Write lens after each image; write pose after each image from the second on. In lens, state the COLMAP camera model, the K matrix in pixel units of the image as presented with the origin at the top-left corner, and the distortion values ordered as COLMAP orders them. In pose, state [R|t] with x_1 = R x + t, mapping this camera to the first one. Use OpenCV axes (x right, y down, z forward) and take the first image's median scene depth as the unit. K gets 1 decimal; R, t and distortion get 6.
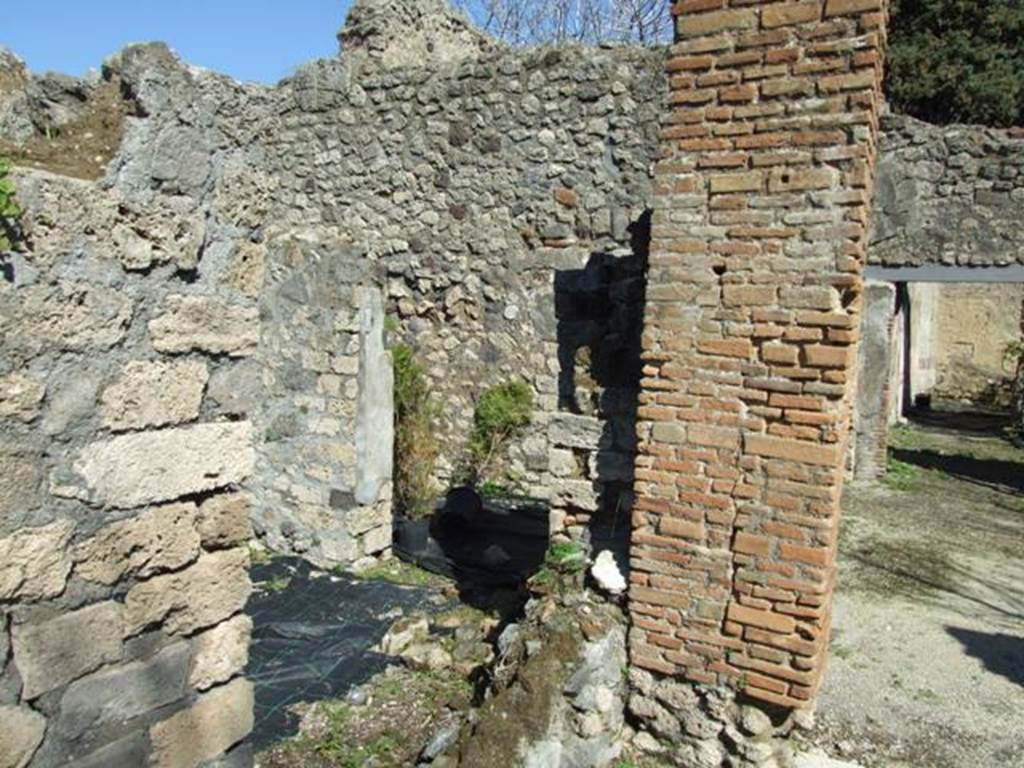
lens RADIAL K [[826.1, 0, 523.2], [0, 826.1, 380.3], [0, 0, 1]] dist [-0.063470, 0.052818]
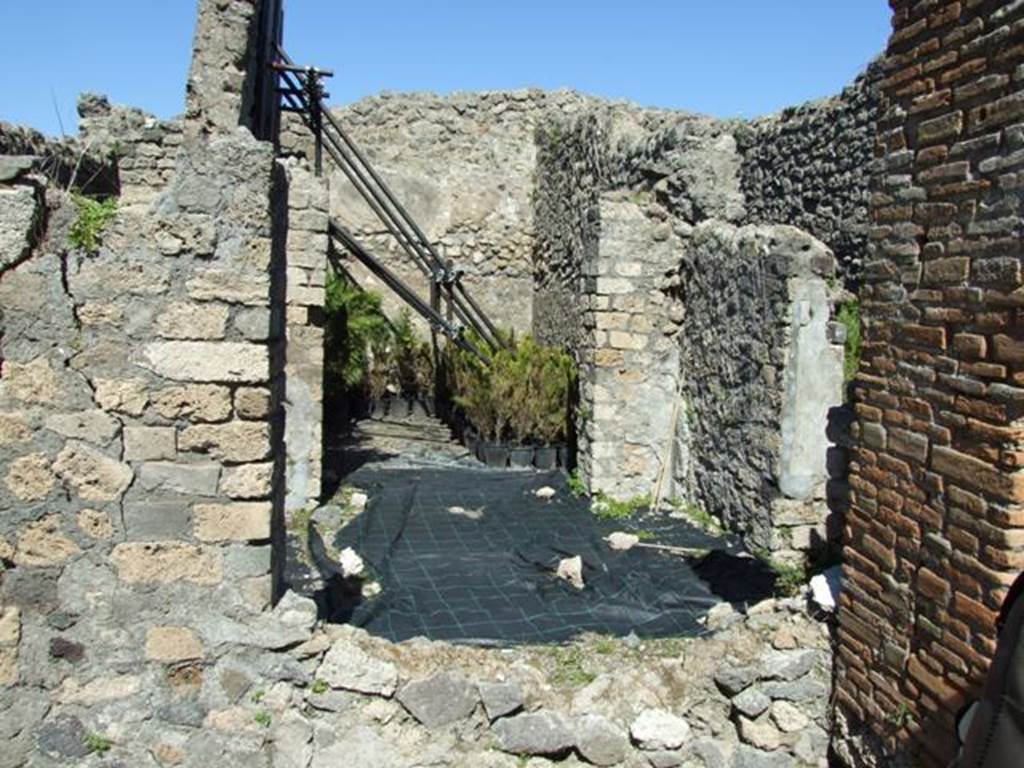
lens RADIAL K [[826.1, 0, 502.6], [0, 826.1, 384.2], [0, 0, 1]] dist [-0.063470, 0.052818]
pose [[0.600573, 0.080193, -0.795538, 1.400753], [-0.085512, 0.995693, 0.035814, 0.030311], [0.794984, 0.046519, 0.604844, 0.418255]]
